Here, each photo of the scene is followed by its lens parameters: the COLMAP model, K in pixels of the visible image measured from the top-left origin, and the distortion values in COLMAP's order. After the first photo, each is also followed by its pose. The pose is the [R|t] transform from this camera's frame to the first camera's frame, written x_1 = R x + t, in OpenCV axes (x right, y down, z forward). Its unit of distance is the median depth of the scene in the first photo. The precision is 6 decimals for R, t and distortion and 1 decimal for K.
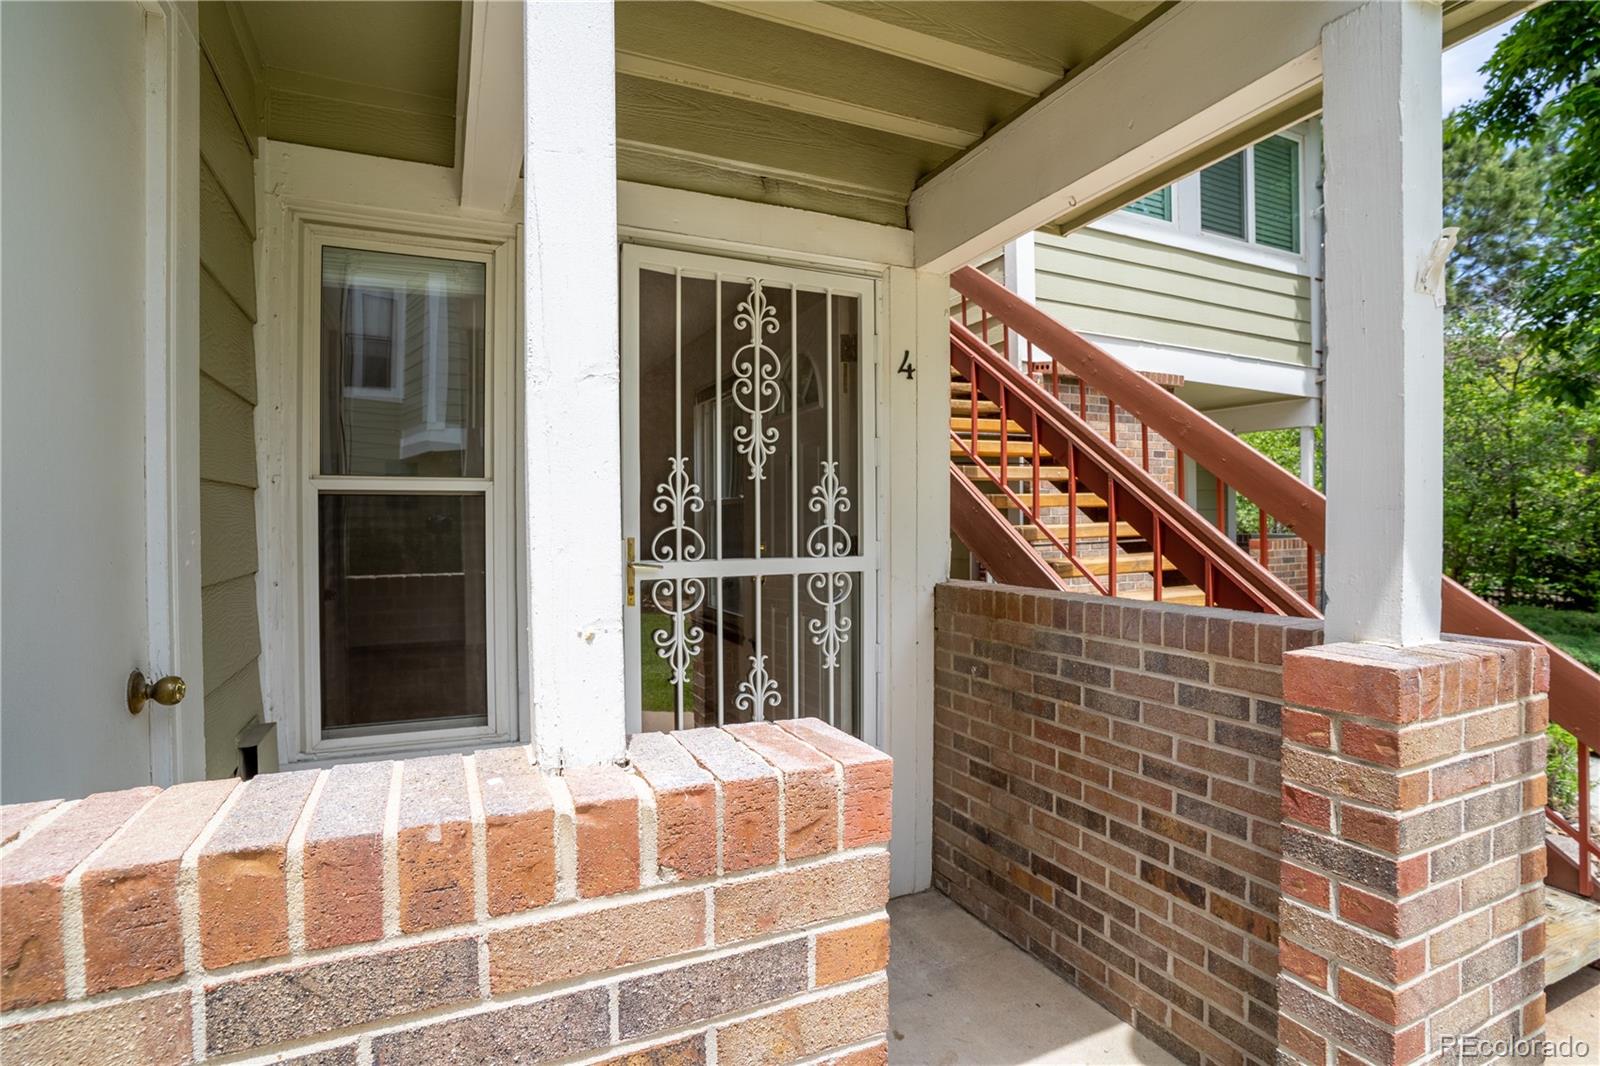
lens RADIAL K [[788.1, 0, 789.2], [0, 788.1, 529.2], [0, 0, 1]] dist [-0.068654, 0.031278]
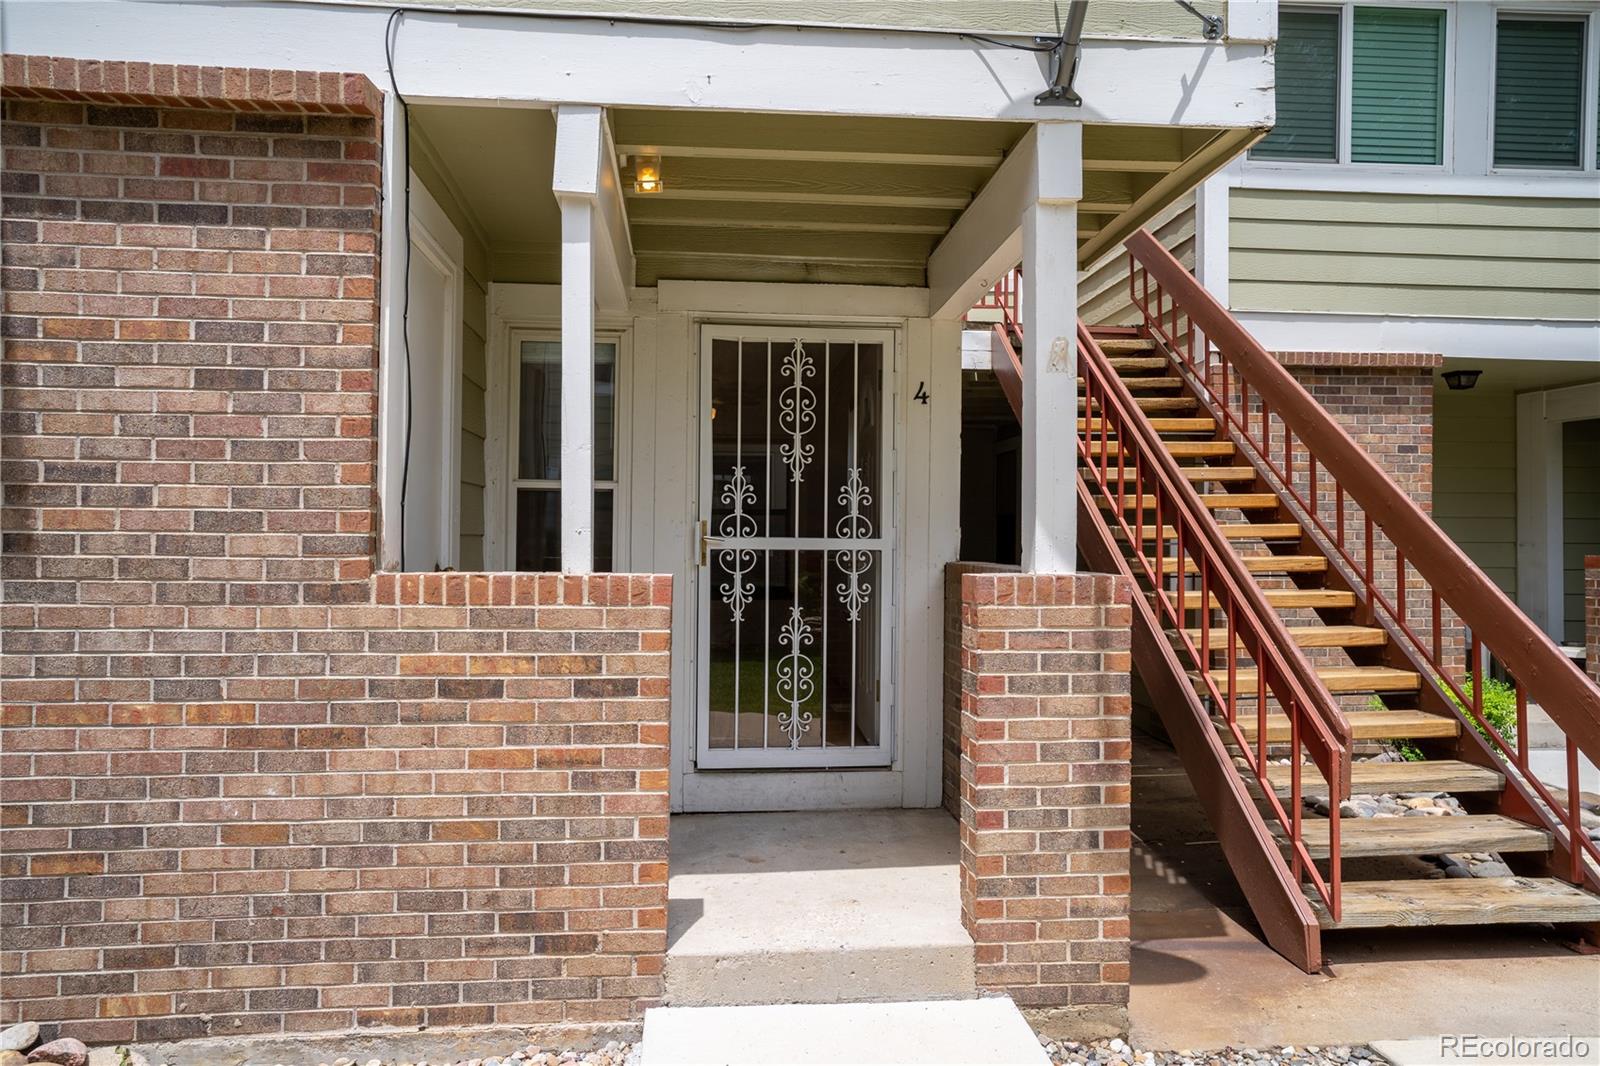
lens RADIAL K [[1114.5, 0, 800.0], [0, 1114.5, 533.0], [0, 0, 1]] dist [0.003490, -0.000118]
pose [[0.945753, 0.011565, -0.324682, 0.614659], [-0.017247, 0.999744, -0.014626, 0.058105], [0.324430, 0.019432, 0.945710, -0.884480]]
